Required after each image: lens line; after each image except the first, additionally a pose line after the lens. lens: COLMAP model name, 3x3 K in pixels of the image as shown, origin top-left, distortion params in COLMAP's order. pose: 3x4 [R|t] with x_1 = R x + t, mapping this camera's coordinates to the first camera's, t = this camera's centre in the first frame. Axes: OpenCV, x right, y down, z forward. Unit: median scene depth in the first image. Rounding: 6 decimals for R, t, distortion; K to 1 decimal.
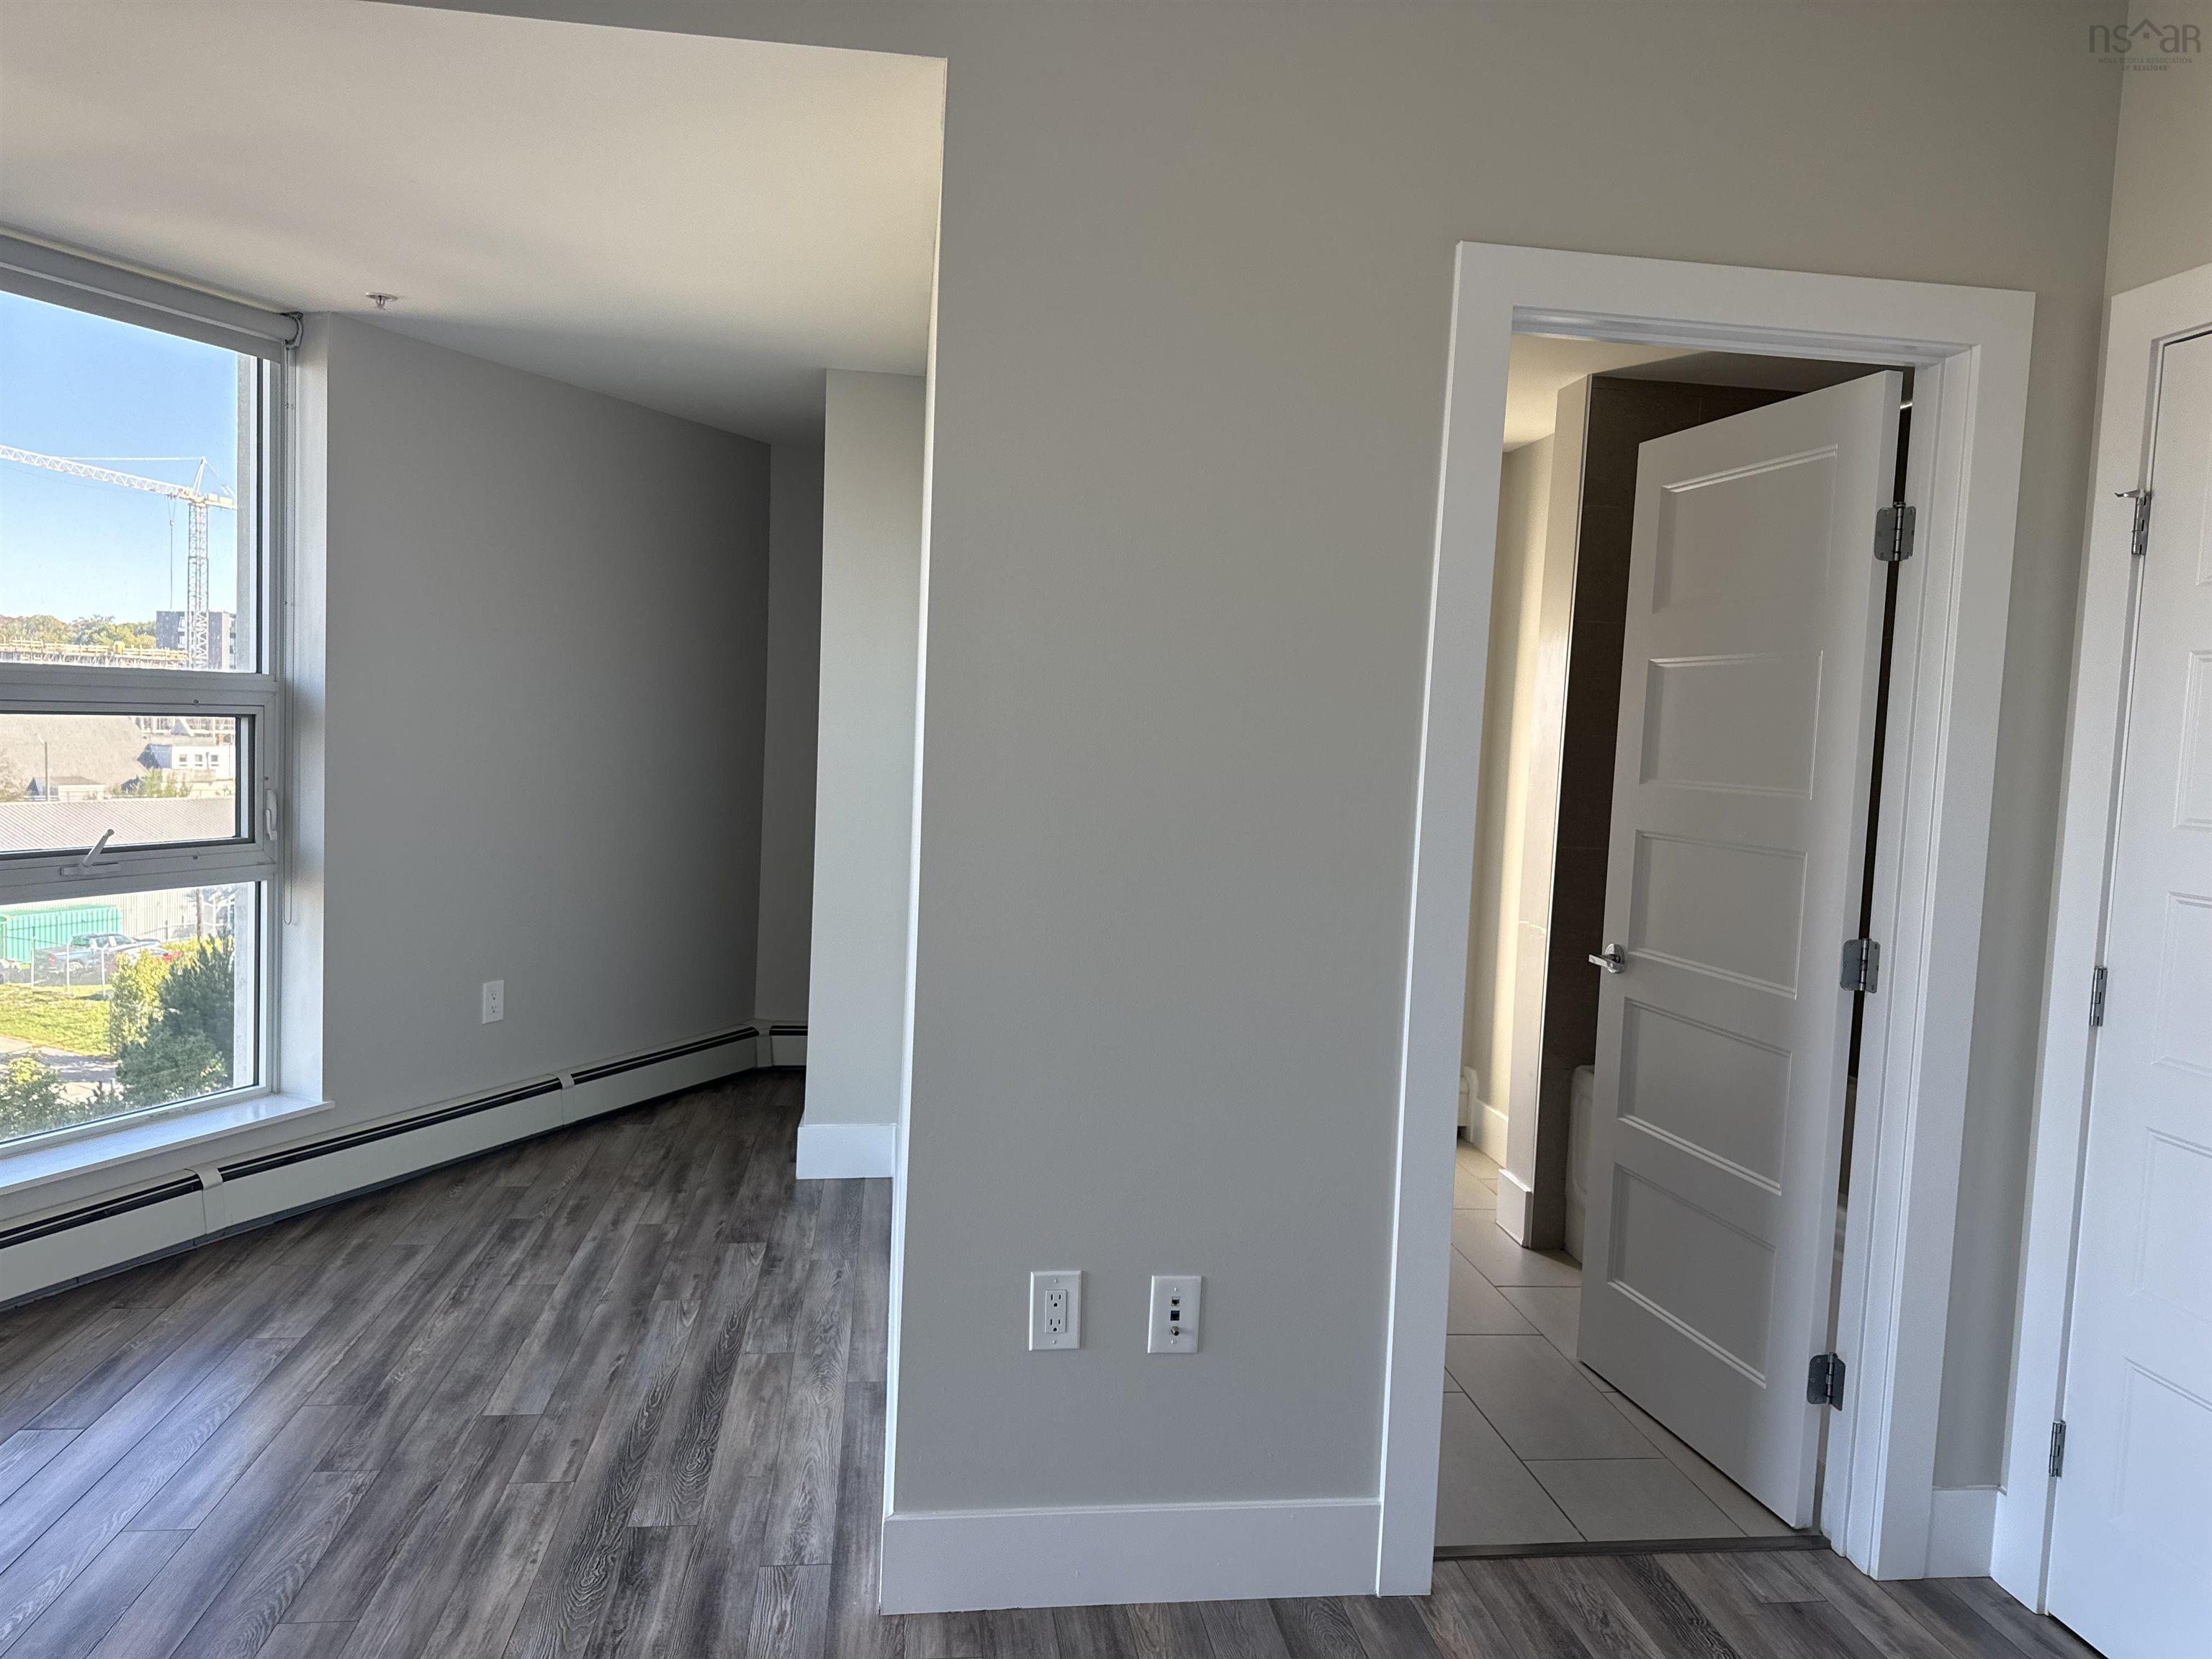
lens RADIAL K [[1577.8, 0, 1106.0], [0, 1577.8, 829.5], [0, 0, 1]] dist [0.055199, -0.083869]
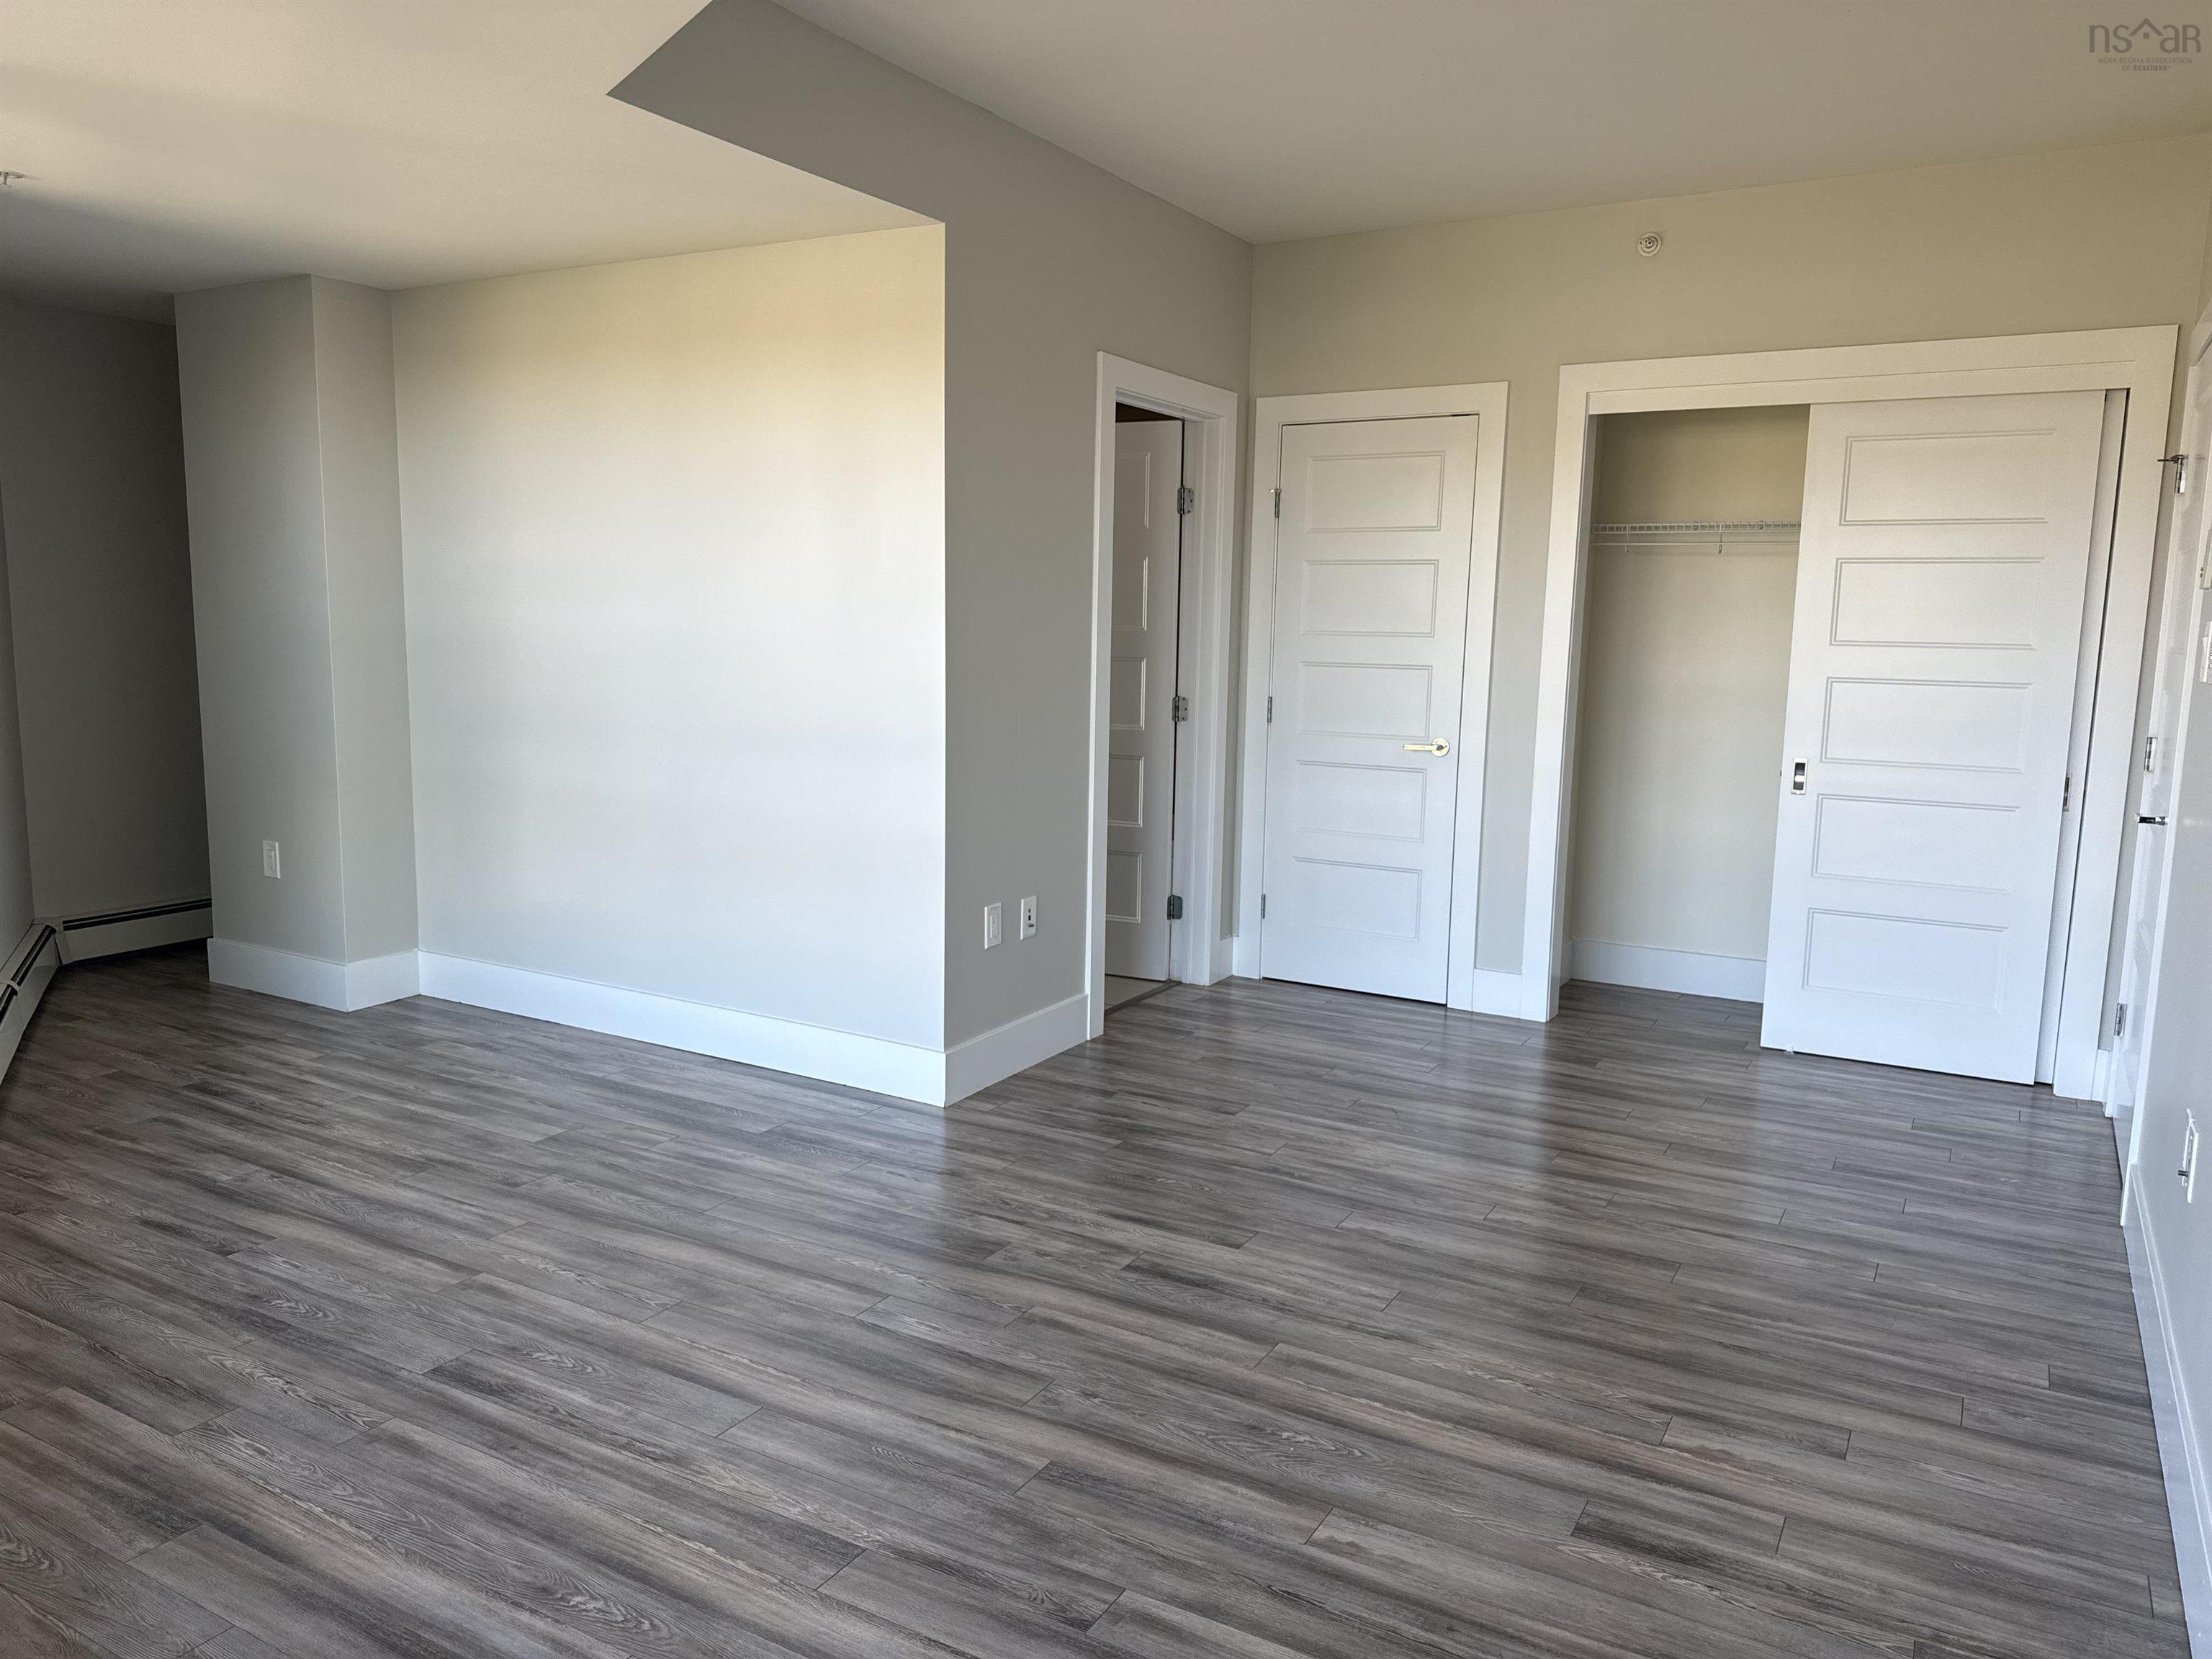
lens RADIAL K [[1529.7, 0, 1106.0], [0, 1529.7, 829.5], [0, 0, 1]] dist [0.101192, -0.098705]
pose [[0.604439, -0.142880, 0.783734, -0.957326], [0.066380, 0.989397, 0.129179, -0.020278], [-0.793881, -0.026056, 0.607515, -0.134207]]
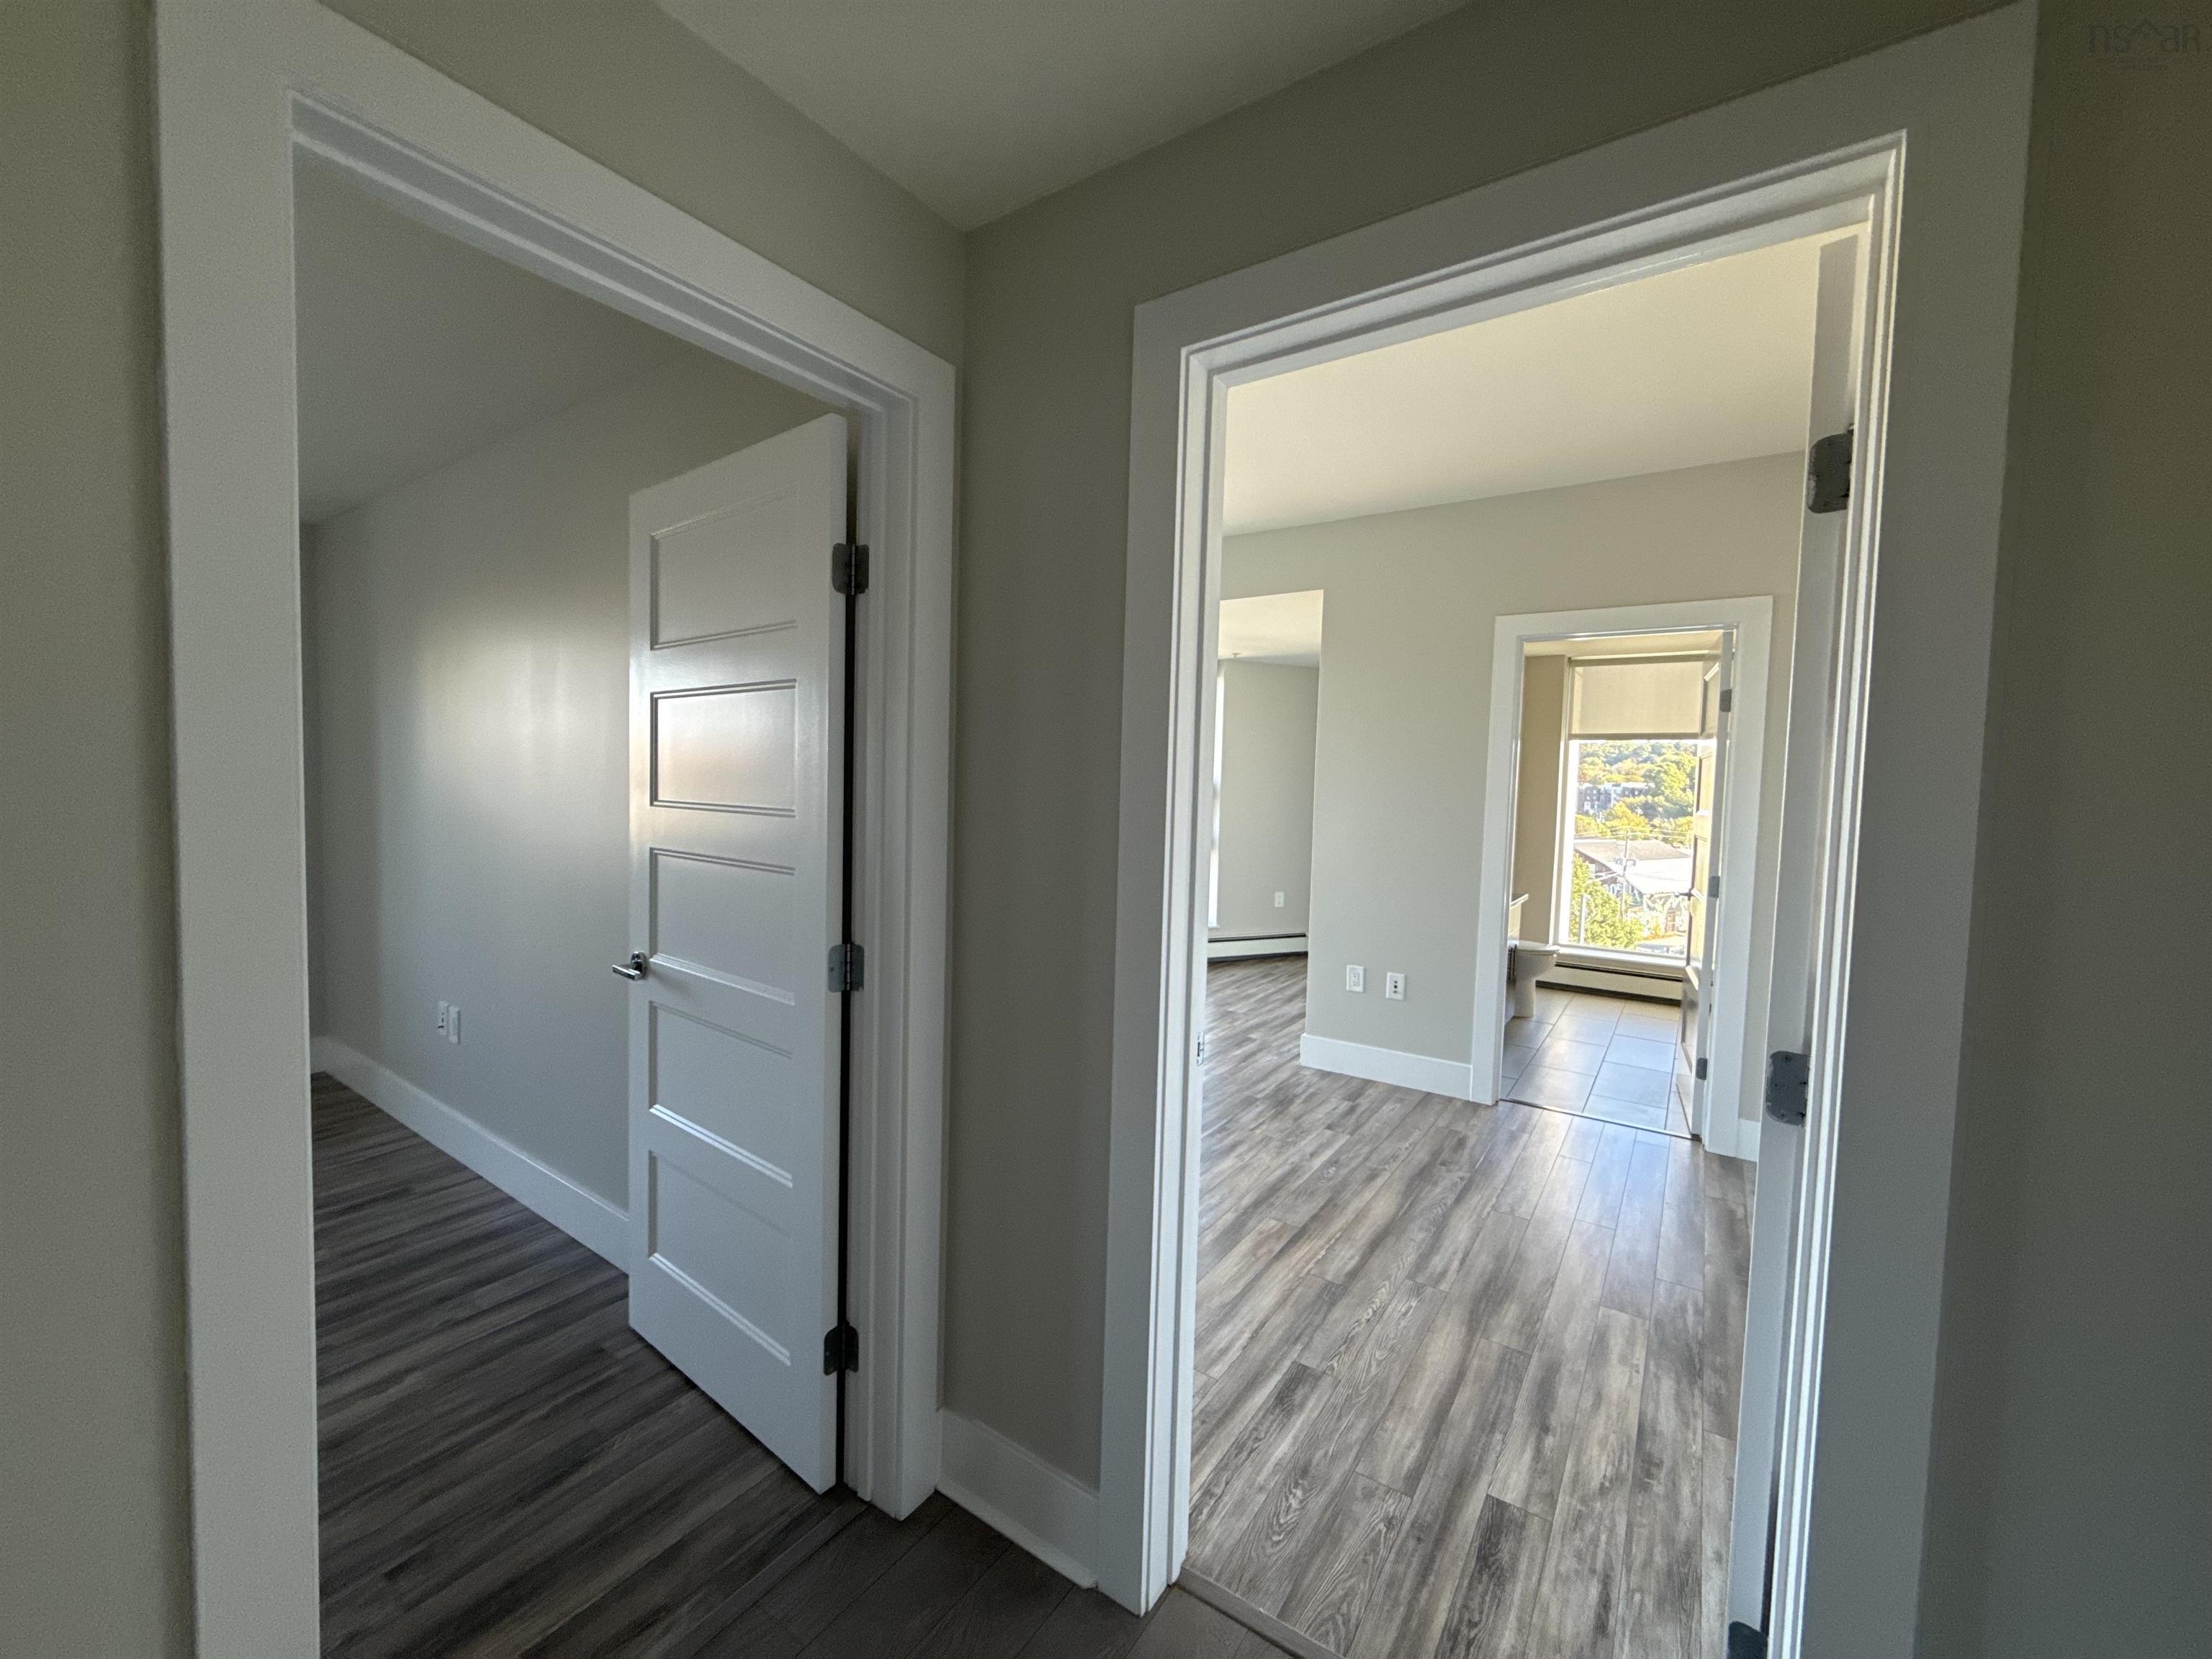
lens RADIAL K [[879.1, 0, 1105.4], [0, 879.1, 827.3], [0, 0, 1]] dist [-0.001518, -0.000050]
pose [[0.744262, 0.007296, -0.667848, 0.535756], [-0.037366, 0.998829, -0.030729, 0.058012], [0.666842, 0.047825, 0.743663, -0.436129]]
